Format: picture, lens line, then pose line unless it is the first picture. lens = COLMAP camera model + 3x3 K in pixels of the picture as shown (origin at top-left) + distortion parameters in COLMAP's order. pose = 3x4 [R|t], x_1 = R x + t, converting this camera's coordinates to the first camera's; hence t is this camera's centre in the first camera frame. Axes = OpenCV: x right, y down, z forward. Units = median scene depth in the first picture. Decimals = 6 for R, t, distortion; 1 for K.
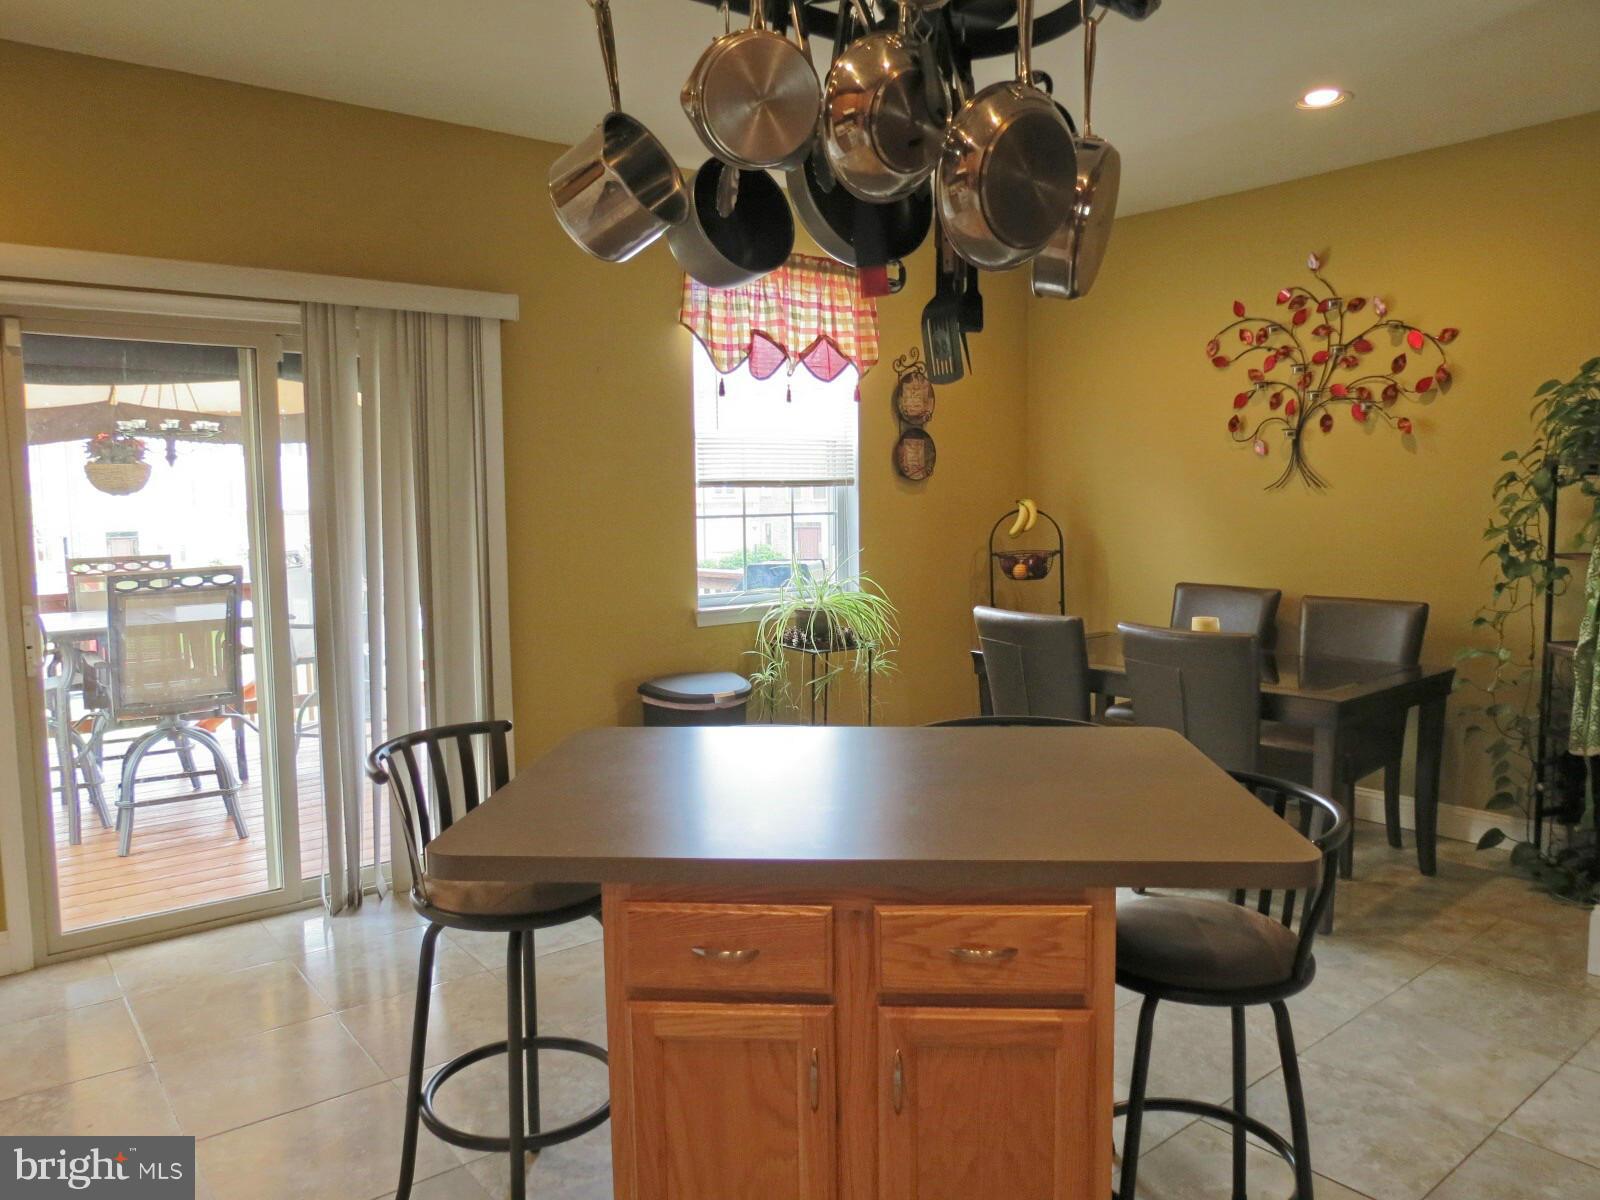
lens RADIAL K [[1125.5, 0, 794.1], [0, 1125.5, 605.0], [0, 0, 1]] dist [-0.033808, 0.002638]
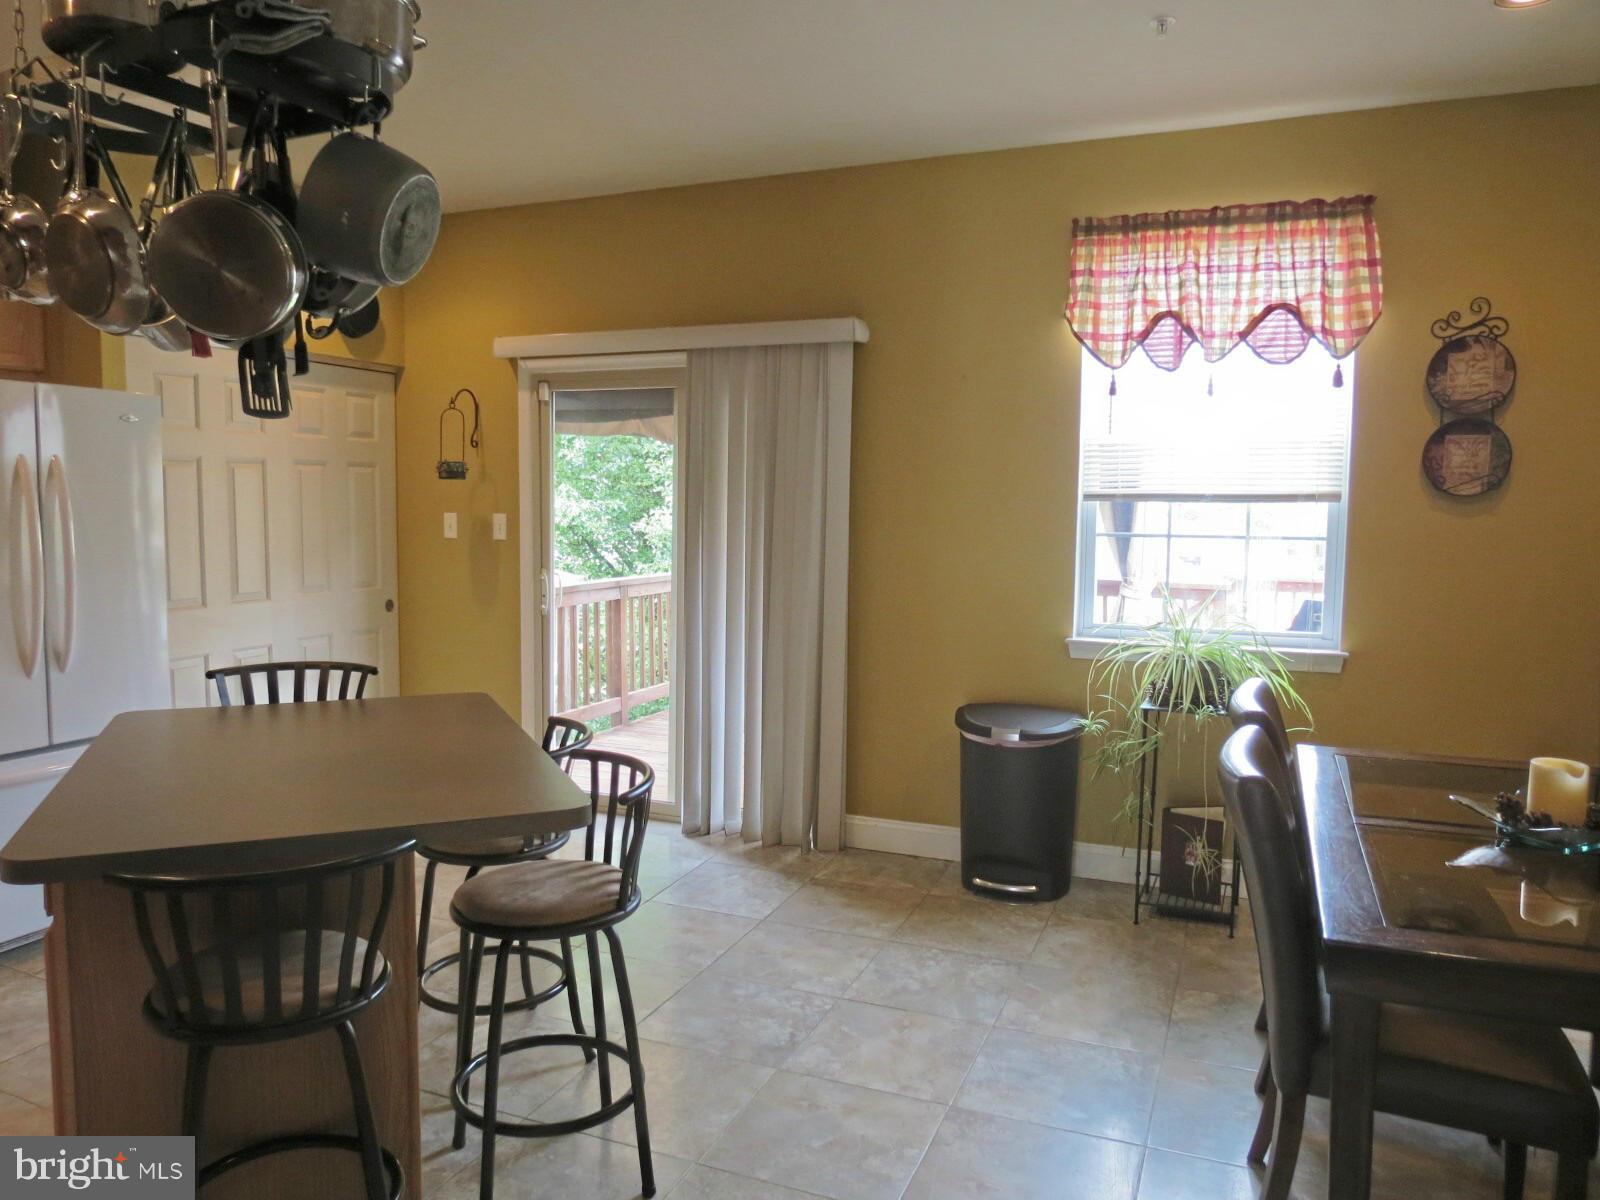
lens RADIAL K [[1125.5, 0, 794.1], [0, 1125.5, 605.0], [0, 0, 1]] dist [-0.033808, 0.002638]
pose [[0.470626, 0.091599, -0.877565, 0.554196], [-0.103679, 0.993447, 0.048092, -0.039918], [0.876220, 0.068352, 0.477039, 0.366775]]
